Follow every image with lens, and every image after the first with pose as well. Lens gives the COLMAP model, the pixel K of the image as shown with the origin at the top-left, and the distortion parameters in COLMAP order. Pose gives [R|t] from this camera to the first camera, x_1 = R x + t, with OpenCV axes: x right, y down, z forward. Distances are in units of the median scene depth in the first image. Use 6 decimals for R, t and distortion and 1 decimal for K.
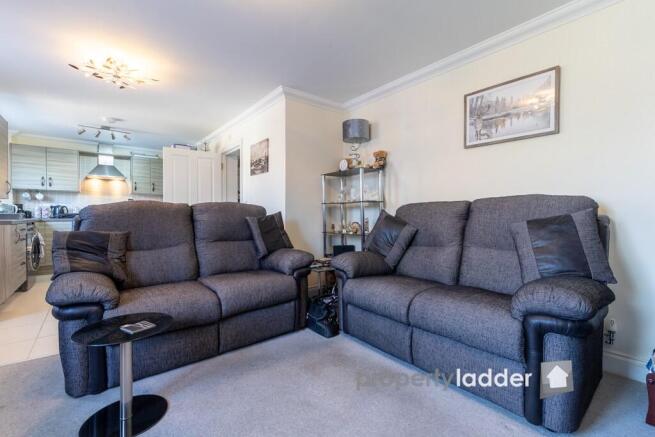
lens RADIAL K [[290.7, 0, 329.6], [0, 290.7, 216.7], [0, 0, 1]] dist [0.000676, -0.000889]
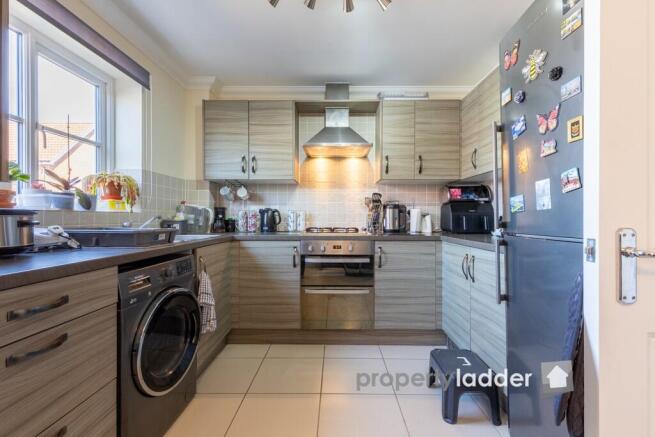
lens RADIAL K [[290.7, 0, 325.7], [0, 290.7, 216.2], [0, 0, 1]] dist [0.000676, -0.000889]
pose [[0.769912, -0.000482, -0.638149, -0.510351], [-0.003955, 0.999977, -0.005526, -0.022285], [0.638137, 0.006778, 0.769893, 0.662636]]
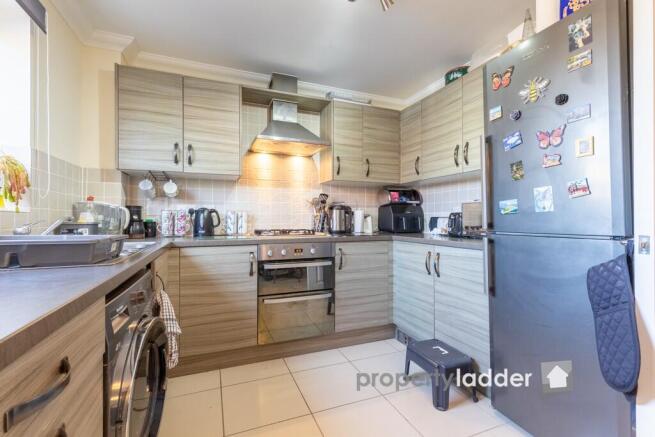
lens RADIAL K [[290.7, 0, 327.9], [0, 290.7, 215.9], [0, 0, 1]] dist [0.000676, -0.000889]
pose [[0.955499, -0.001764, -0.294988, -0.622234], [-0.001519, 0.999939, -0.010899, -0.022398], [0.294989, 0.010862, 0.955439, 0.632097]]
